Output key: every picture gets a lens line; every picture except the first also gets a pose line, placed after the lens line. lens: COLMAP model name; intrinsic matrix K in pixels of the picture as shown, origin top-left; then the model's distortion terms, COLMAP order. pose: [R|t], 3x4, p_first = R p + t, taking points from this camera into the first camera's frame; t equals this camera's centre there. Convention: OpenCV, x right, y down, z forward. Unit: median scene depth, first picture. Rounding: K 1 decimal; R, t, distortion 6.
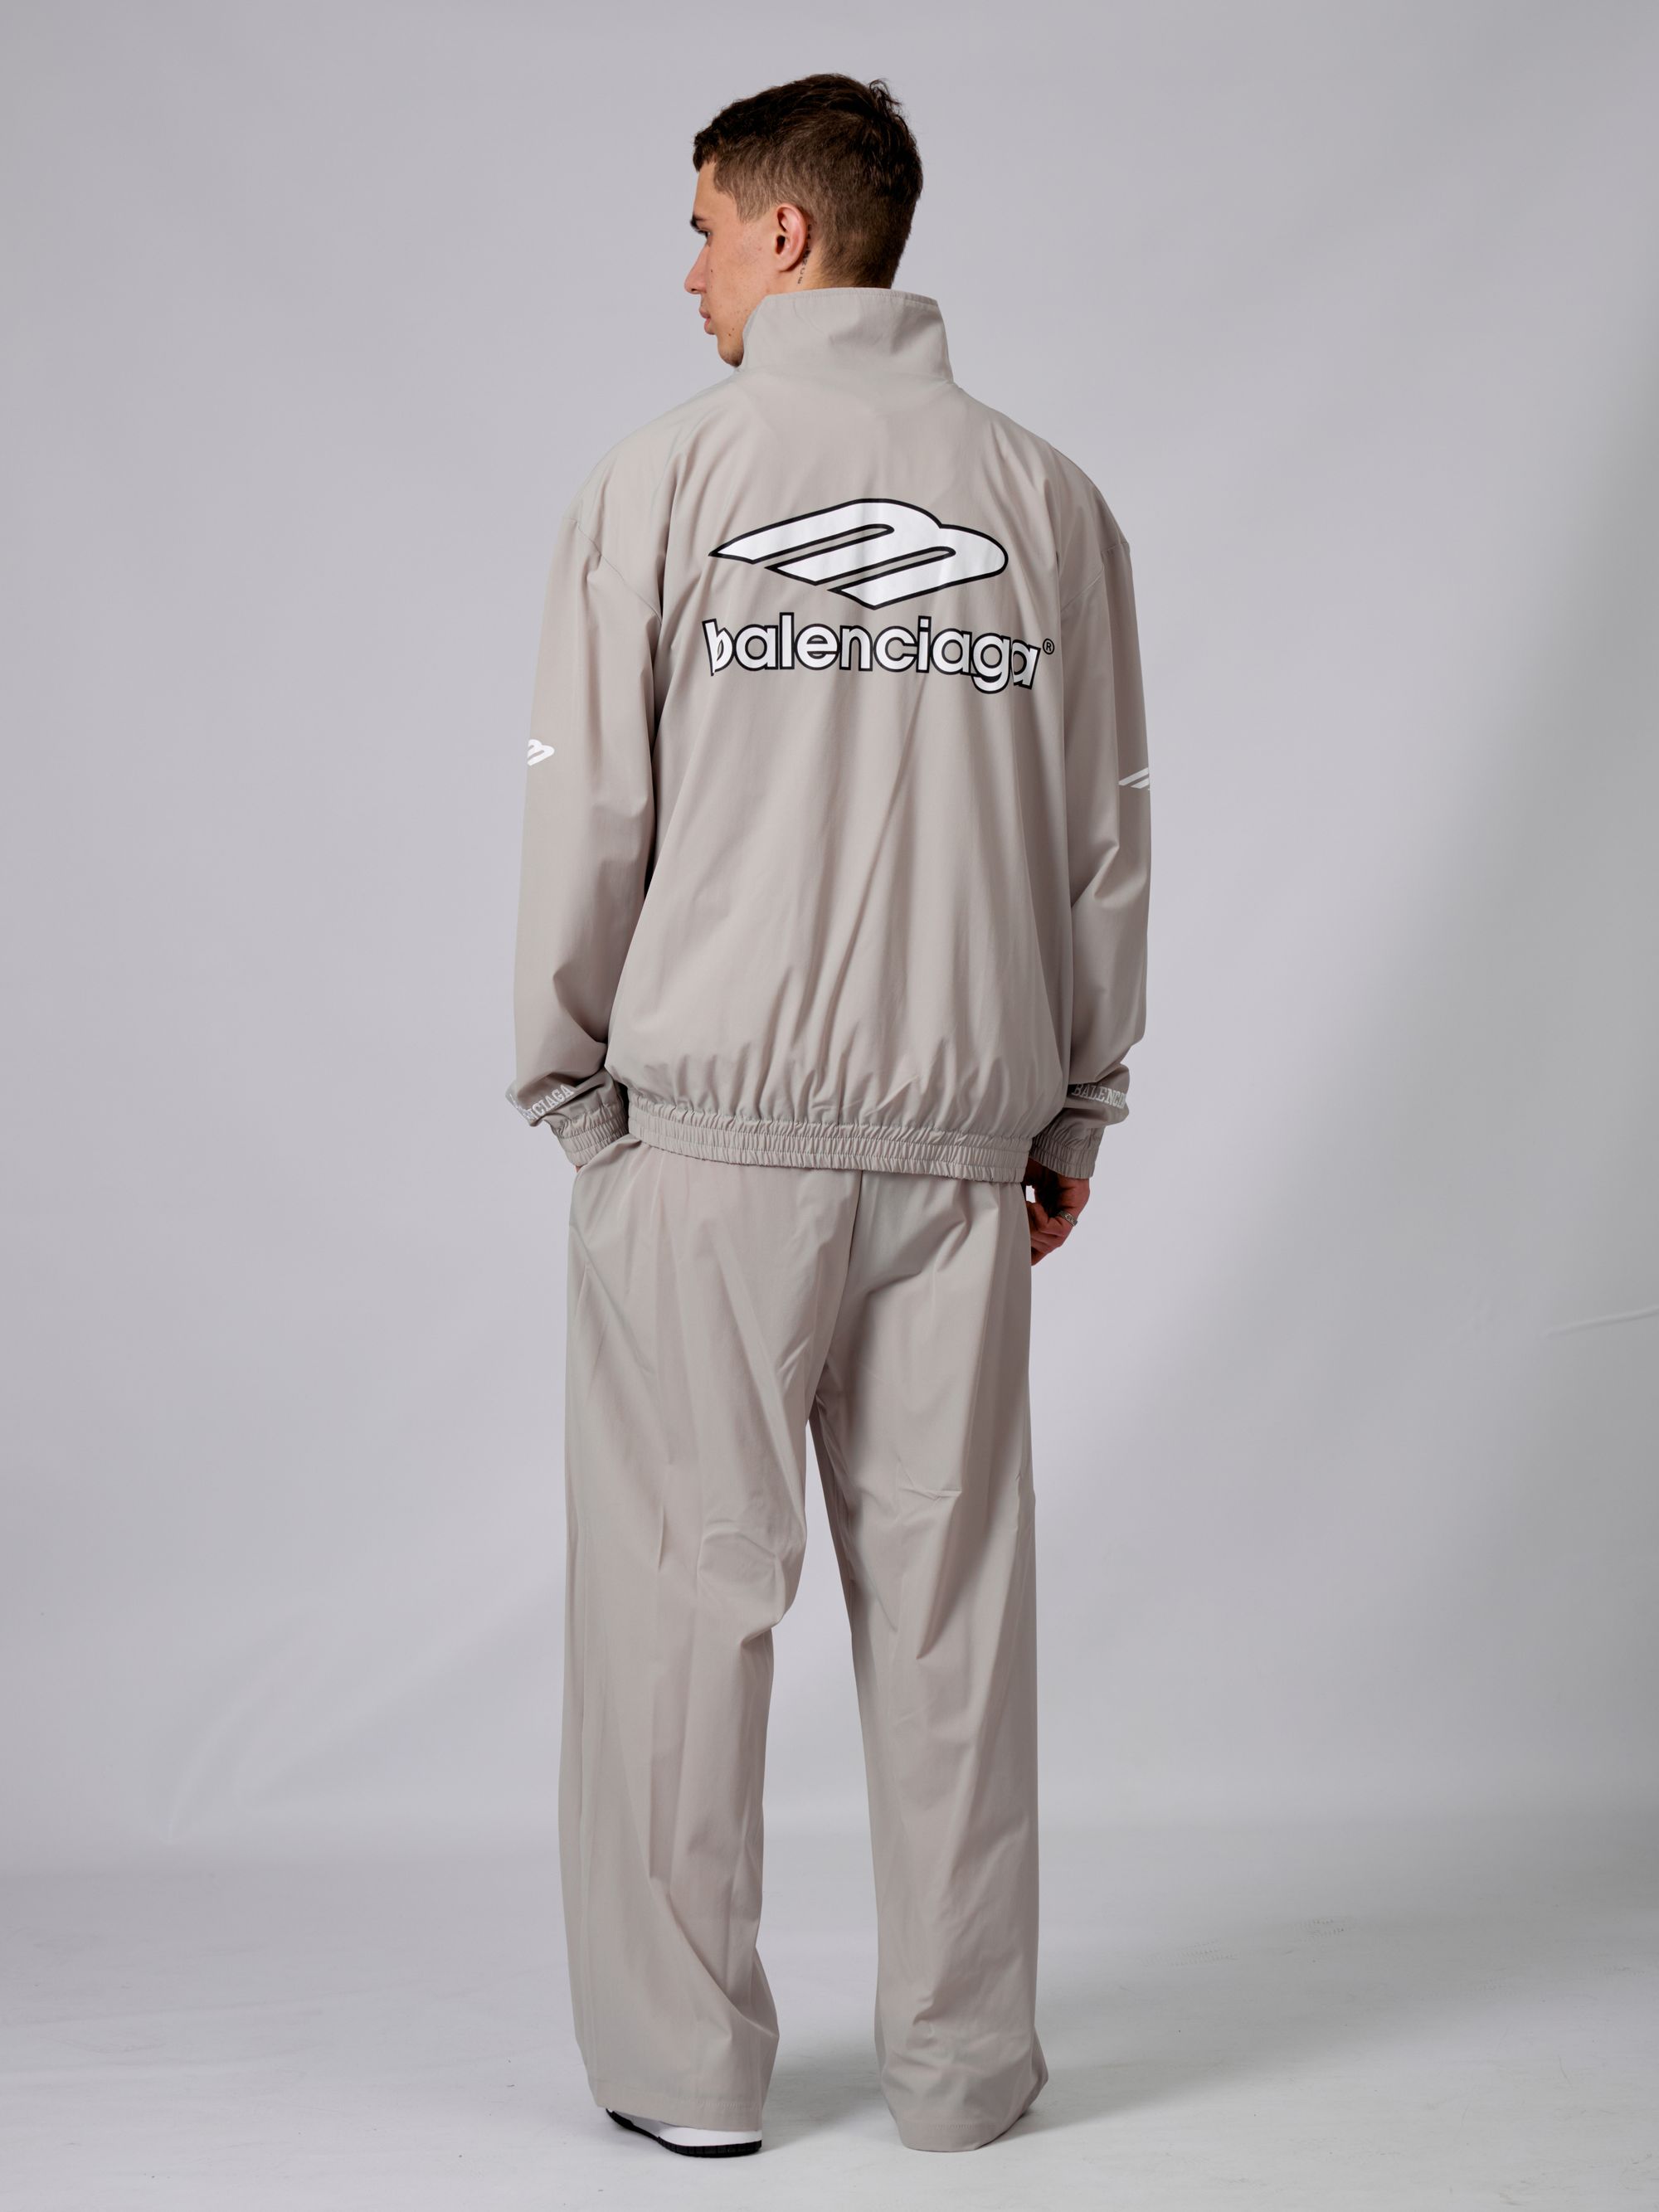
lens RADIAL K [[4292.0, 0, 825.6], [0, 4292.0, 1099.2], [0, 0, 1]] dist [0.089001, 0.000000]
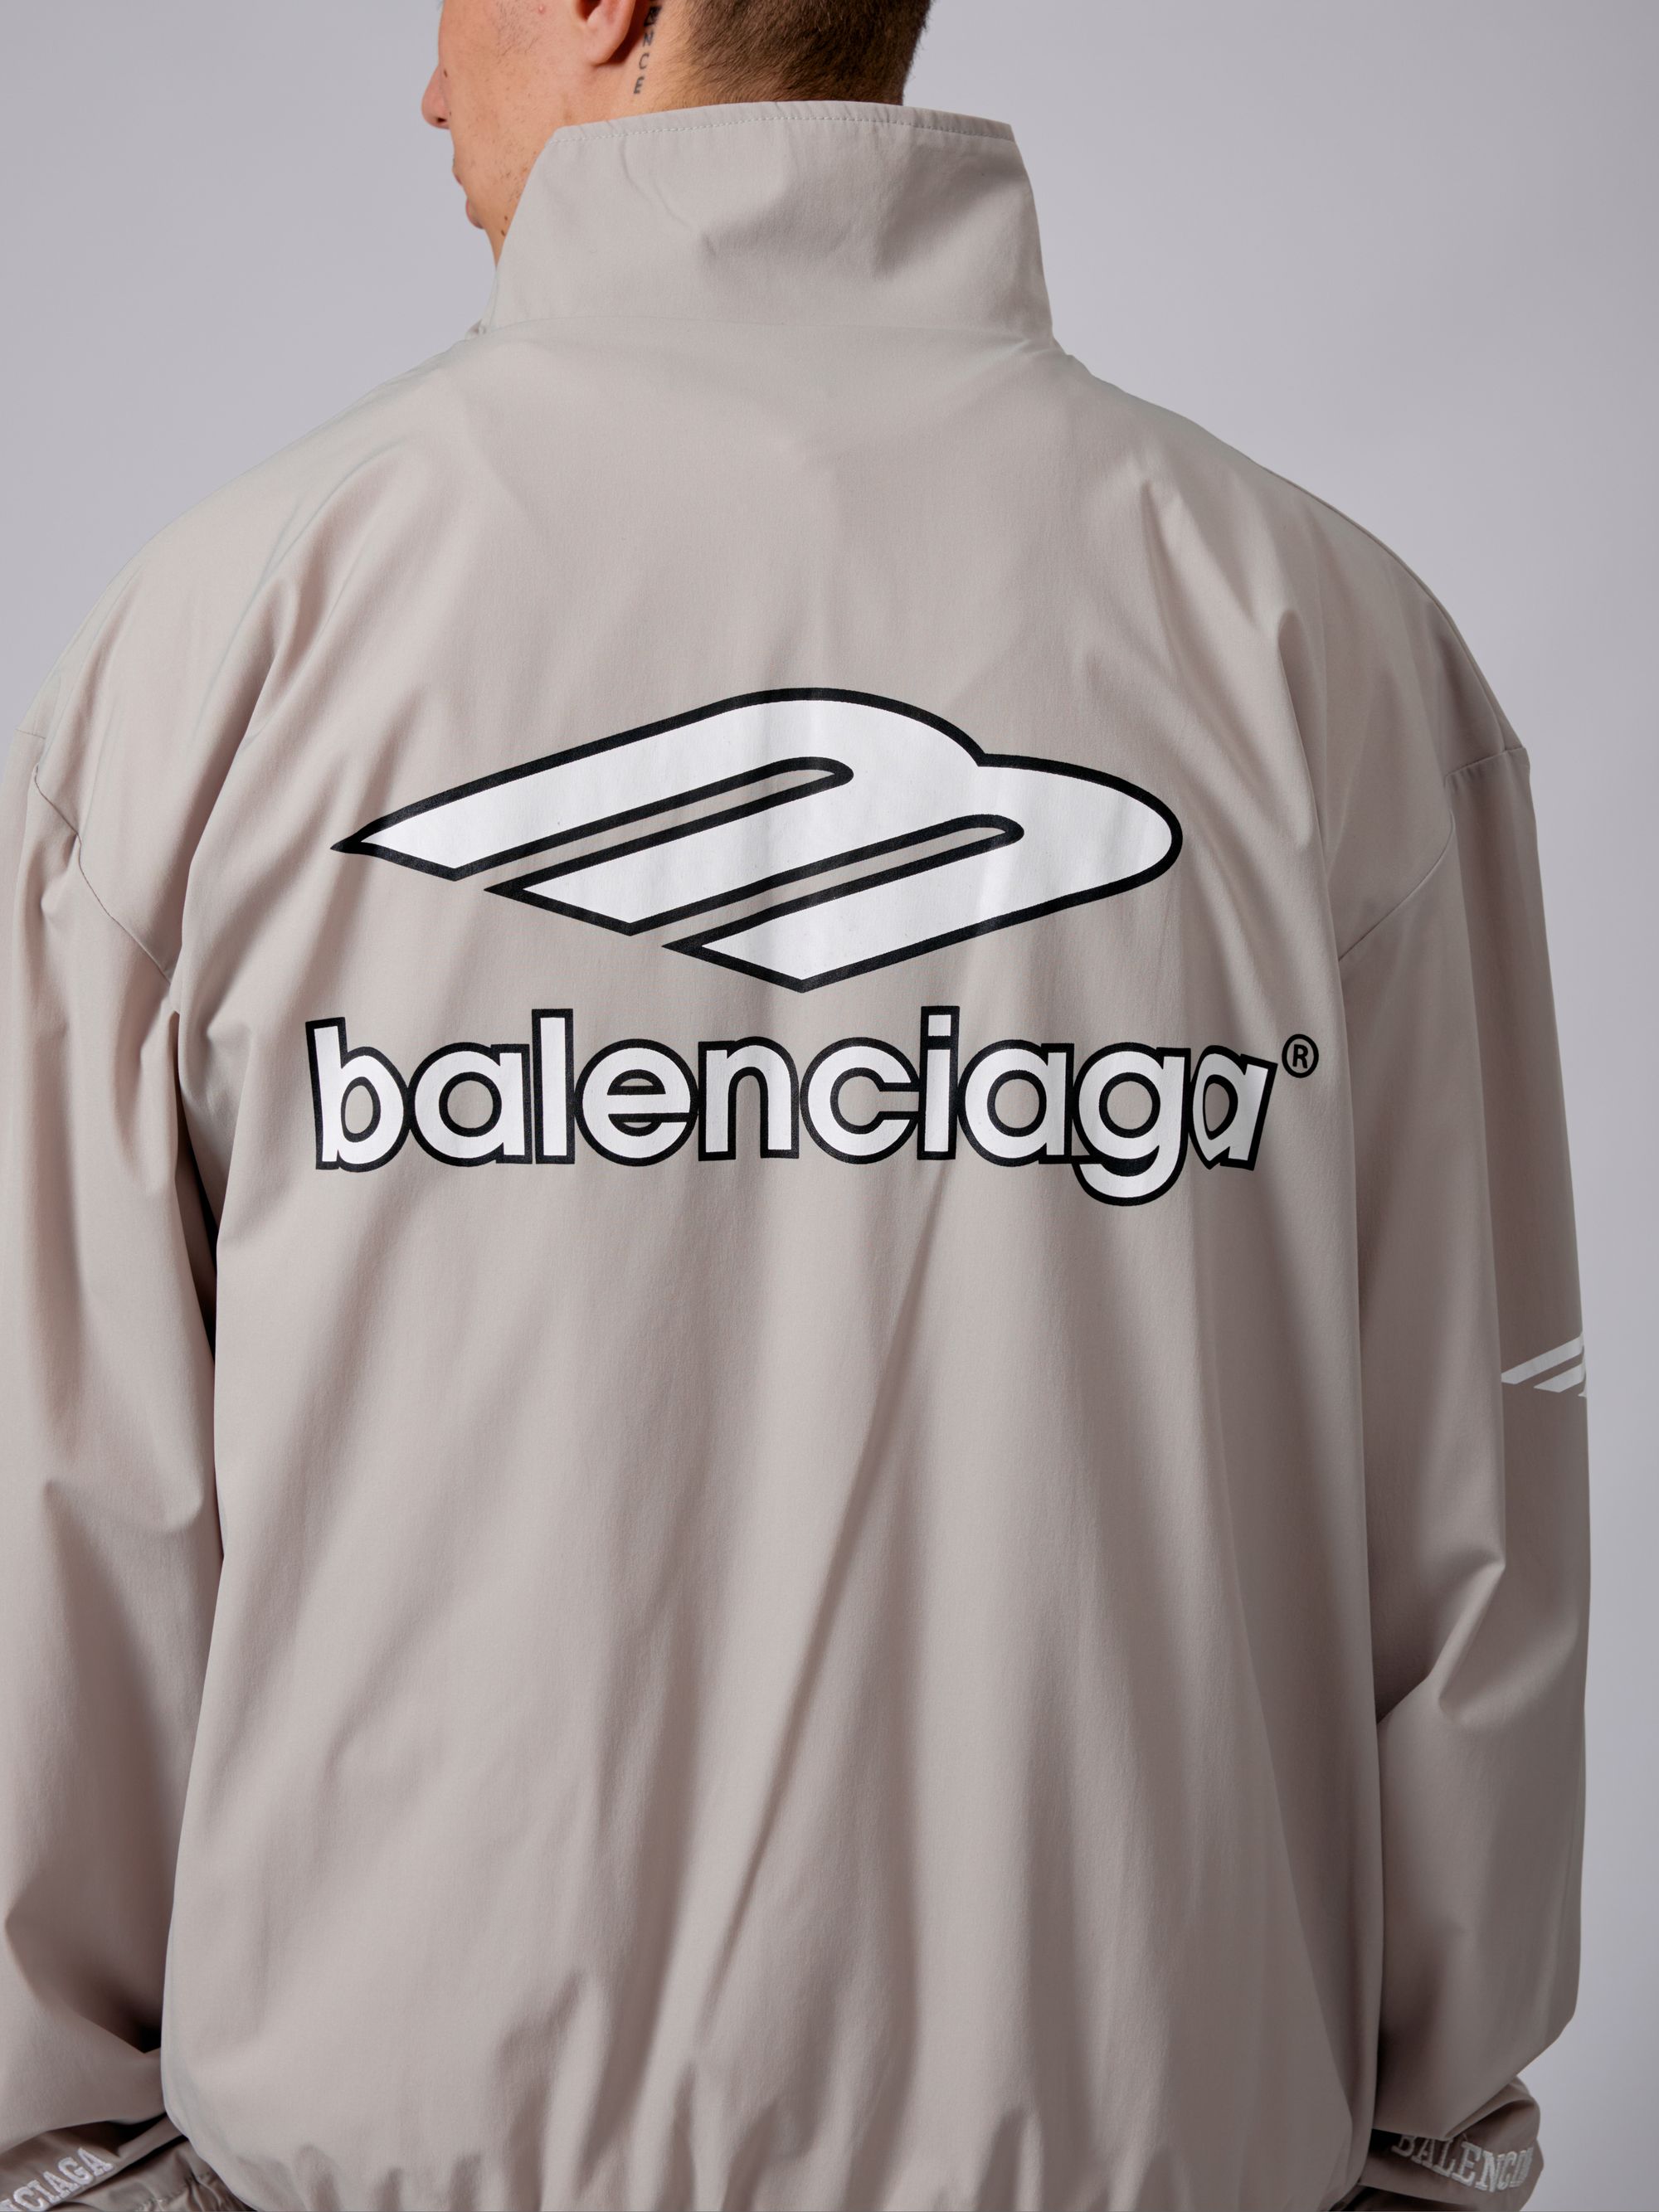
lens RADIAL K [[4292.0, 0, 776.7], [0, 4292.0, 1067.5], [0, 0, 1]] dist [0.089001, 0.000000]
pose [[0.990819, -0.004726, -0.135111, 0.057340], [0.009831, 0.999262, 0.037139, -0.118592], [0.134836, -0.038127, 0.990134, 0.626306]]
